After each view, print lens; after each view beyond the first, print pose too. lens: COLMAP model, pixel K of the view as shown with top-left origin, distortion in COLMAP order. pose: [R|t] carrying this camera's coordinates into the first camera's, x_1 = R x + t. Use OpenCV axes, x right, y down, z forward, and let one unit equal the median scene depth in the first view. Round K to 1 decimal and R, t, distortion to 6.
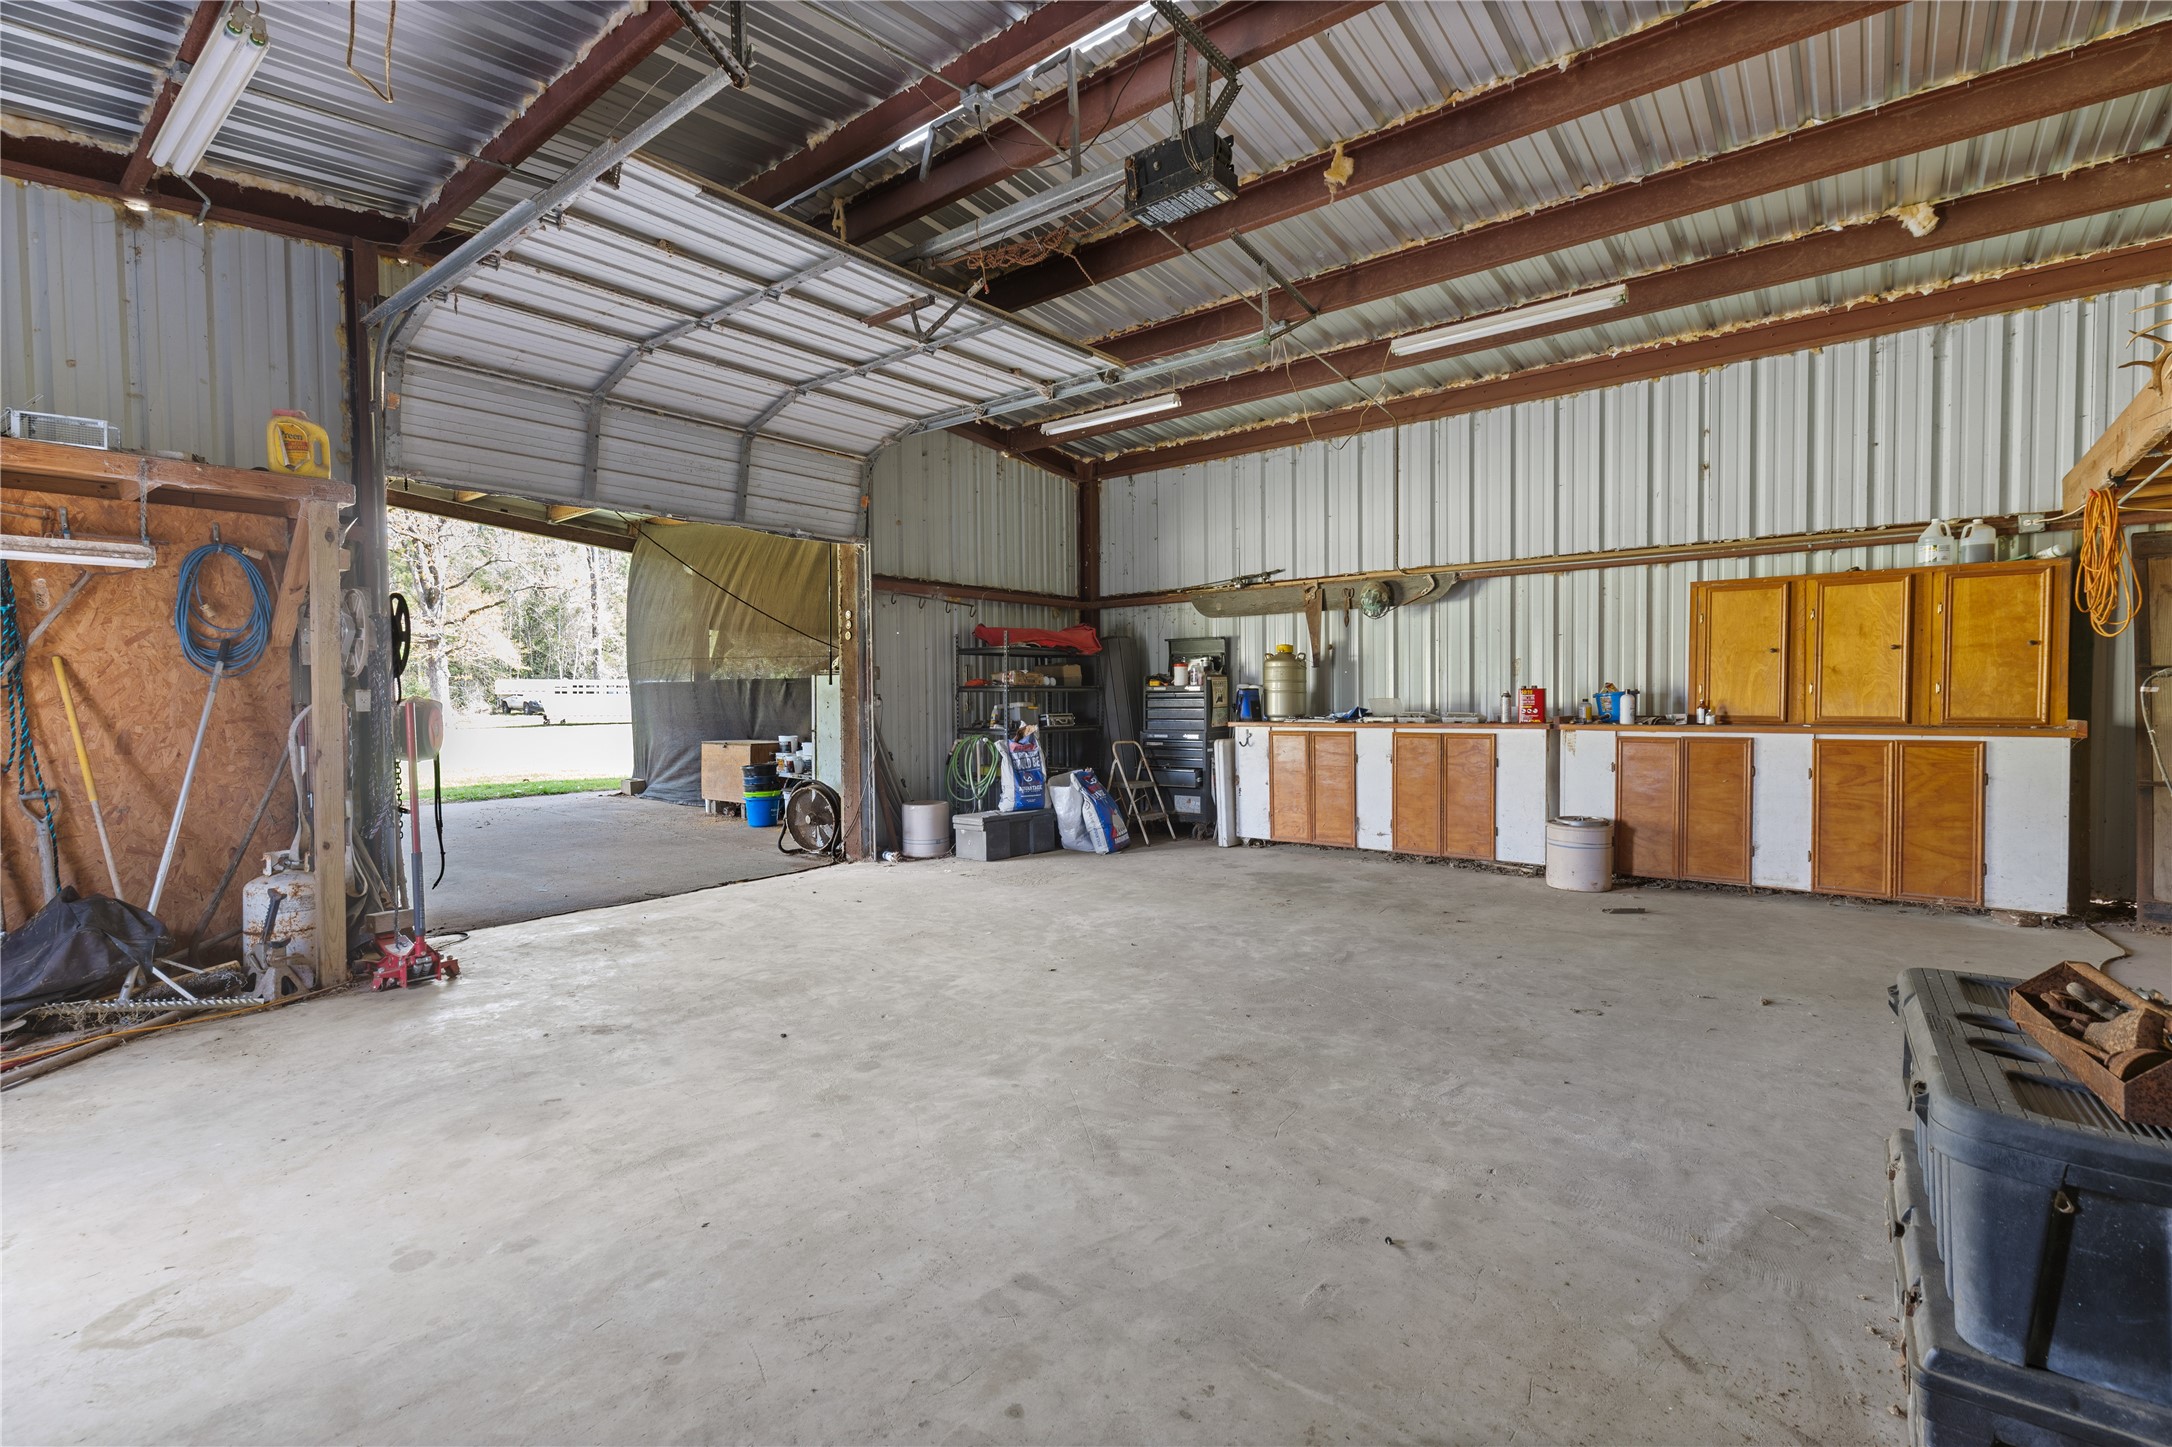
lens RADIAL K [[973.8, 0, 1089.2], [0, 973.8, 723.9], [0, 0, 1]] dist [0.000177, 0.000304]
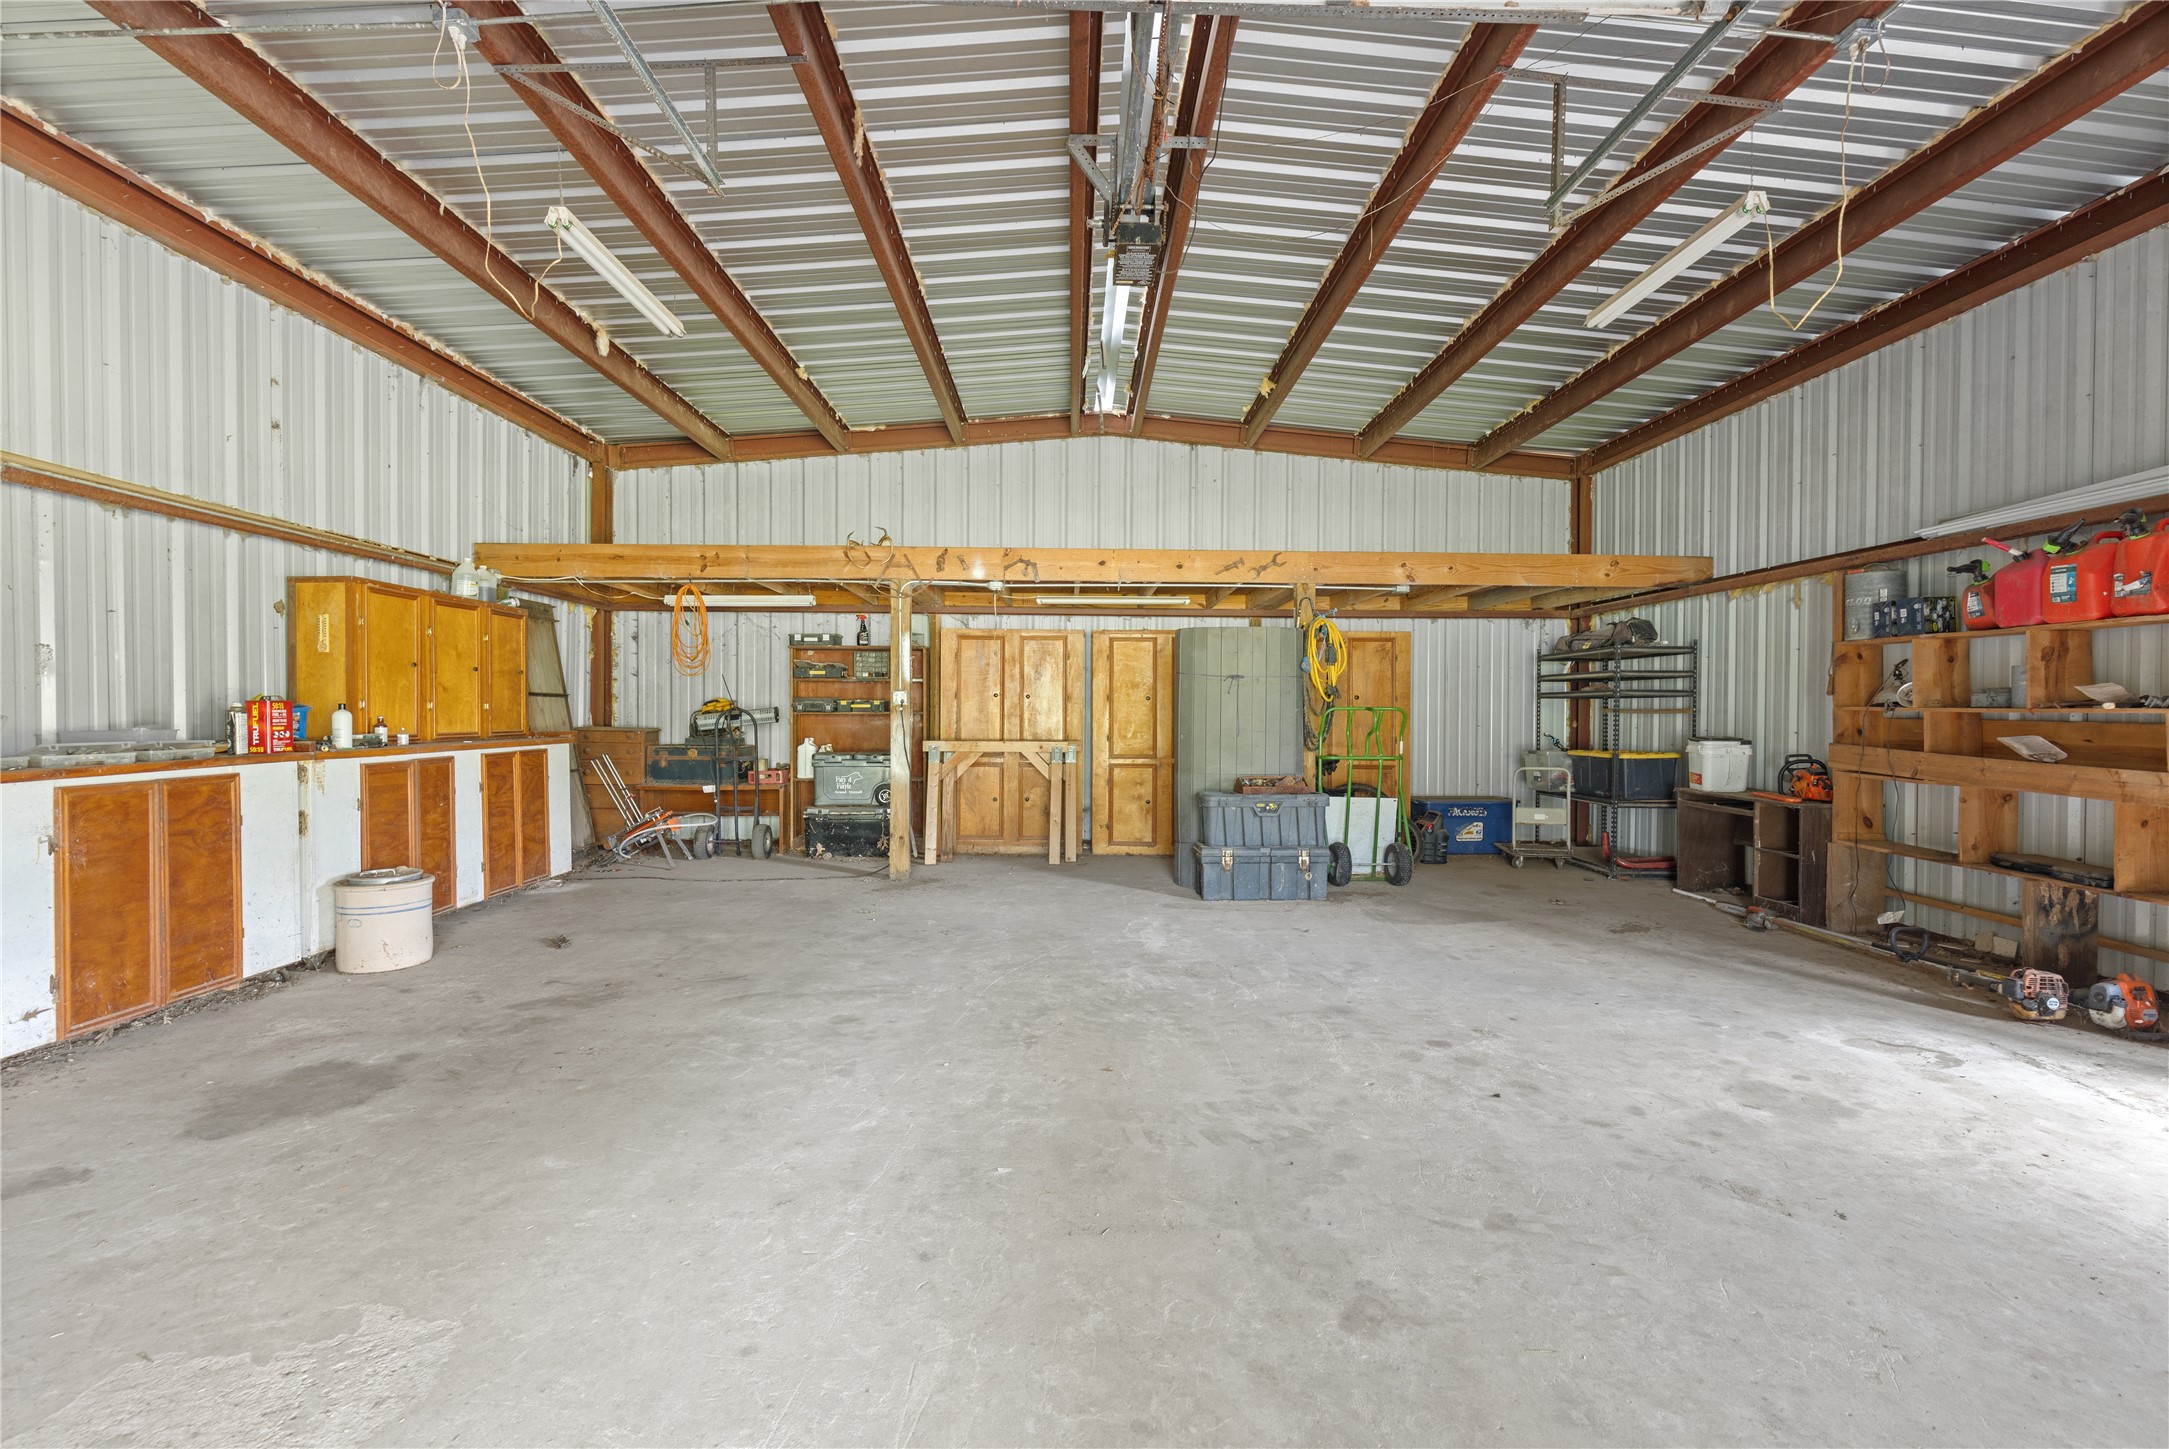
lens RADIAL K [[972.5, 0, 1083.6], [0, 972.5, 719.8], [0, 0, 1]] dist [0.000177, 0.000304]
pose [[-0.642565, 0.002257, 0.766228, -0.955542], [0.025106, 0.999521, 0.018110, -0.051539], [-0.765820, 0.030874, -0.642314, 2.351518]]
